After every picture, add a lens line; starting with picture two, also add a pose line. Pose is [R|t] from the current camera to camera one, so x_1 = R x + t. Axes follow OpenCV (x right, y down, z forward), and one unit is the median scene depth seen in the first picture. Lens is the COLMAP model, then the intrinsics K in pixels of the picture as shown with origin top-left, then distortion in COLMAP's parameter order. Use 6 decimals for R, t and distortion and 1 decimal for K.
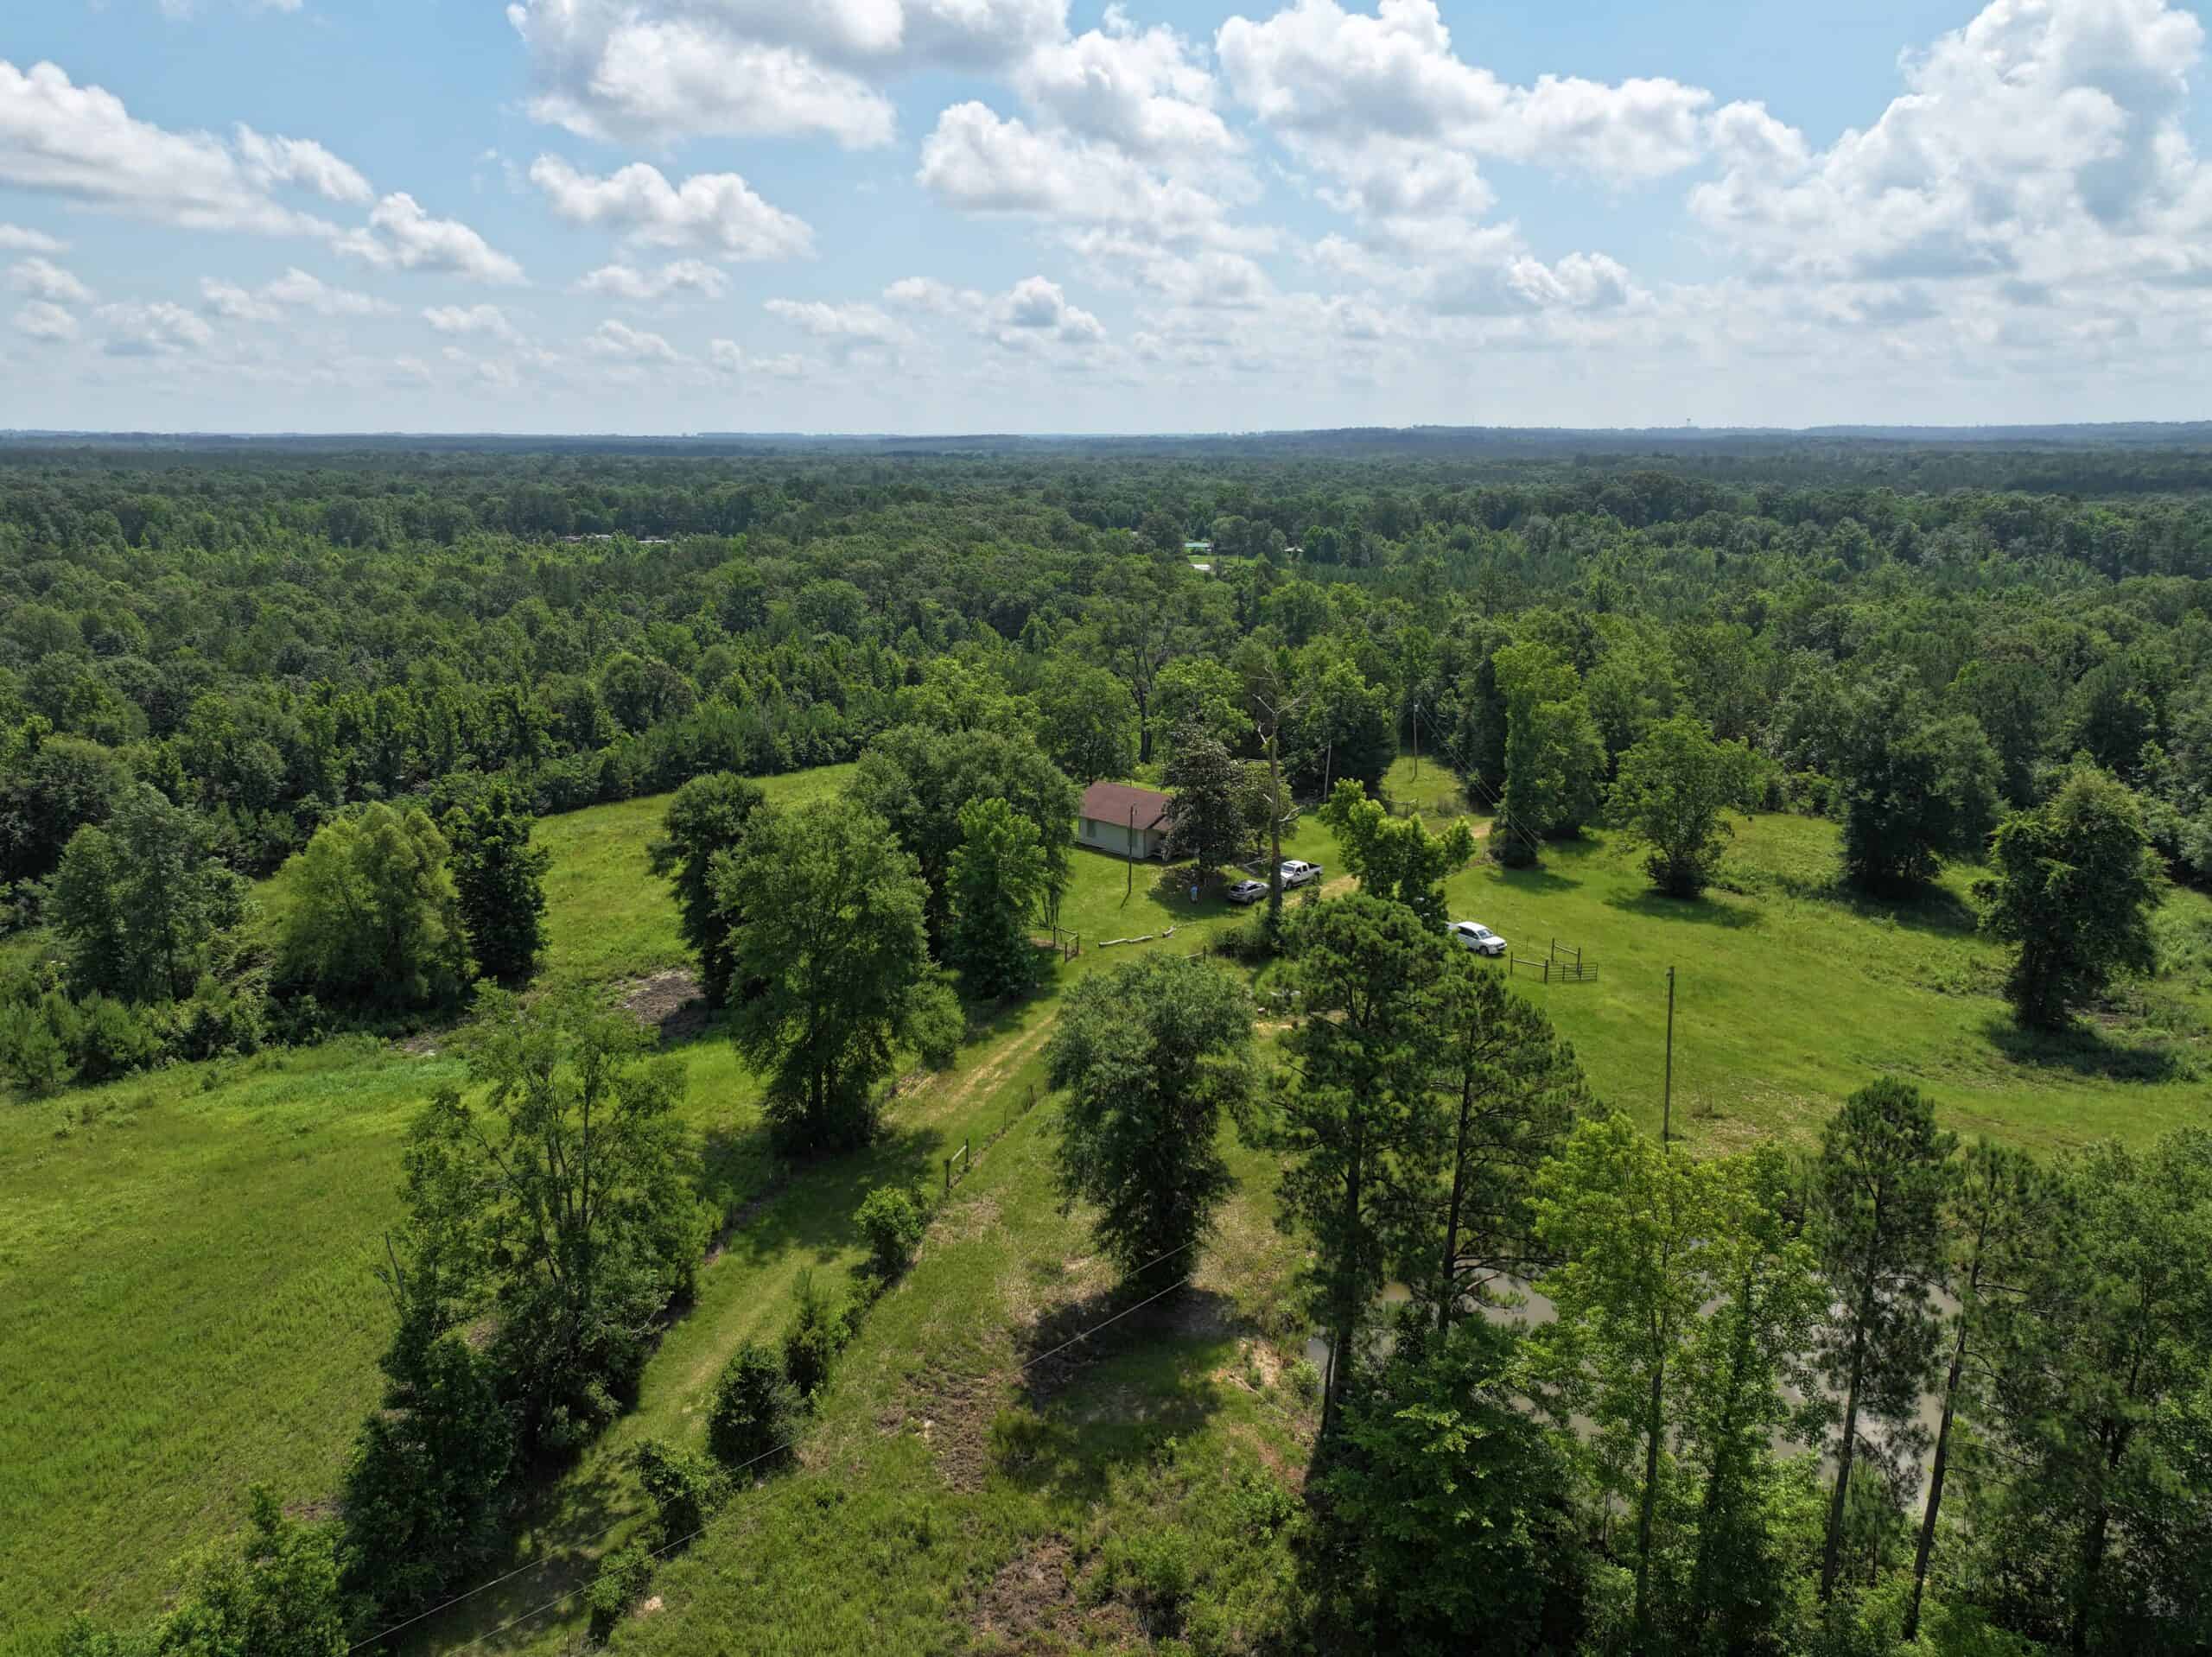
lens RADIAL K [[1582.6, 0, 1106.0], [0, 1582.6, 828.5], [0, 0, 1]] dist [0.024489, -0.004675]
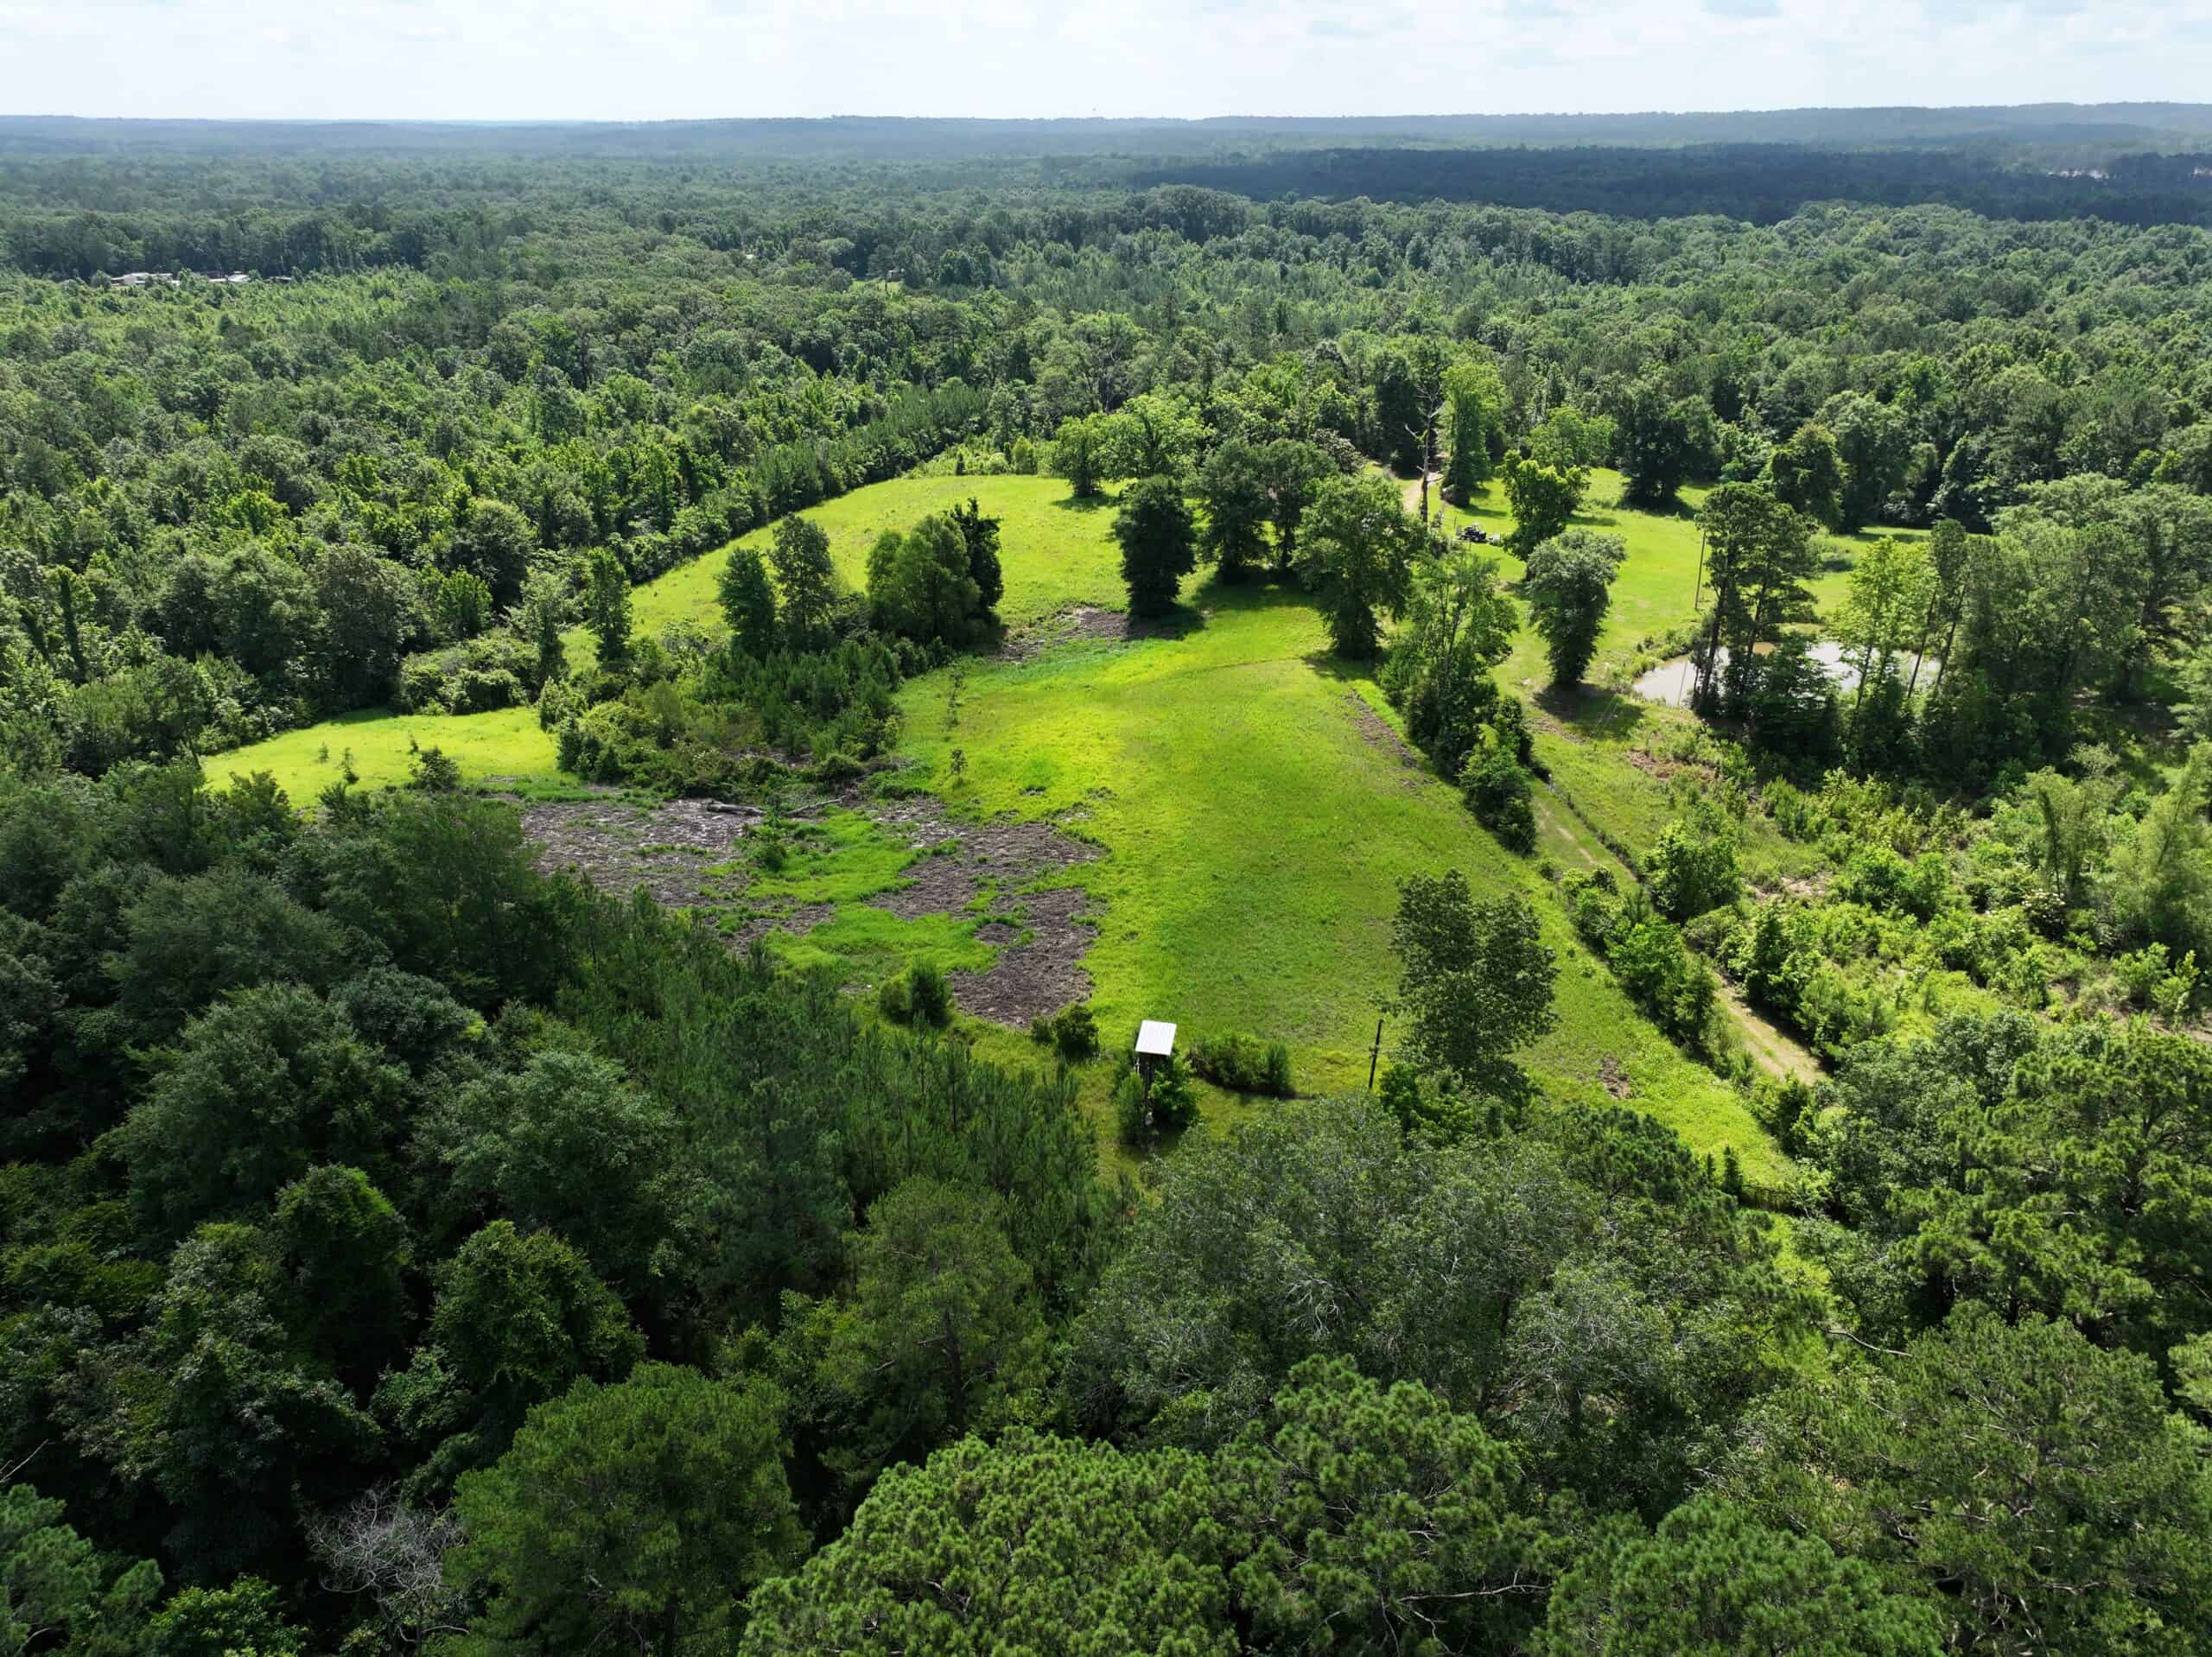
lens RADIAL K [[1582.6, 0, 1106.0], [0, 1582.6, 828.5], [0, 0, 1]] dist [0.024489, -0.004675]
pose [[0.932935, -0.147845, 0.328291, -0.215648], [0.087382, 0.977517, 0.191899, 0.000618], [-0.349281, -0.150342, 0.924878, -0.139358]]
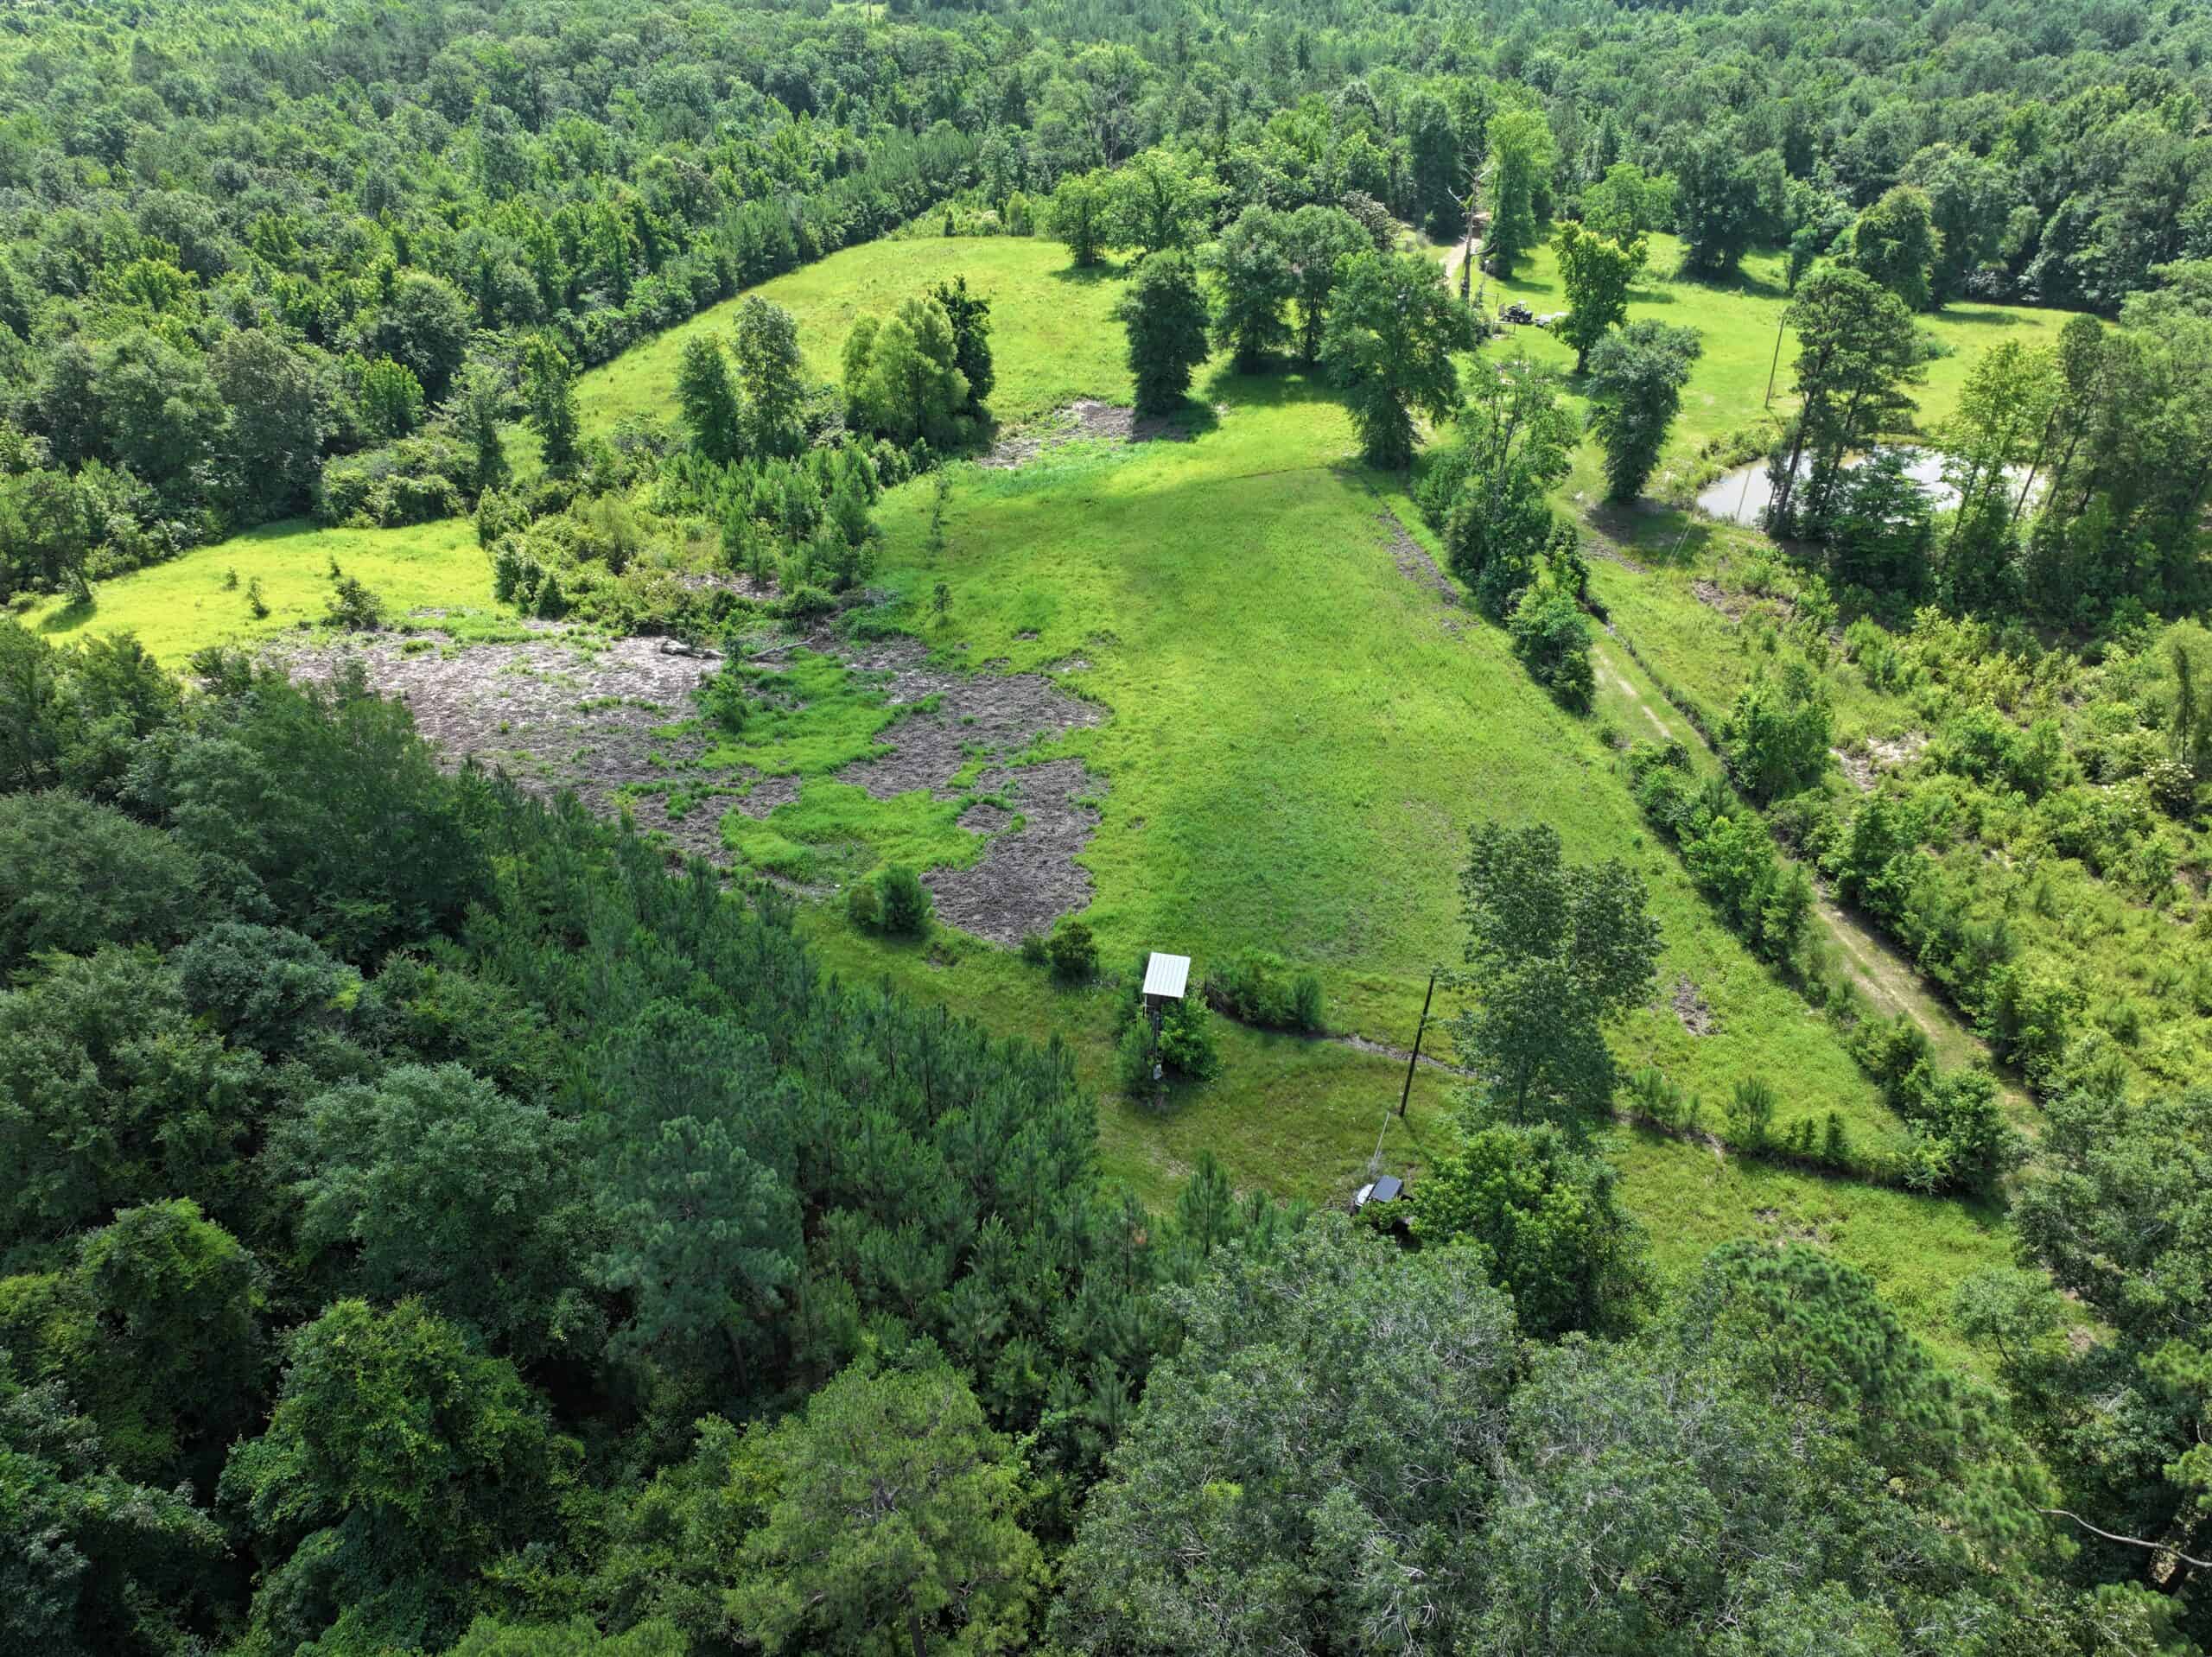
lens RADIAL K [[1590.0, 0, 1106.0], [0, 1590.0, 828.5], [0, 0, 1]] dist [0.001699, 0.033483]
pose [[0.933823, -0.190295, 0.302924, -0.204215], [0.083514, 0.939347, 0.332644, -0.006470], [-0.347851, -0.285332, 0.893076, -0.109896]]
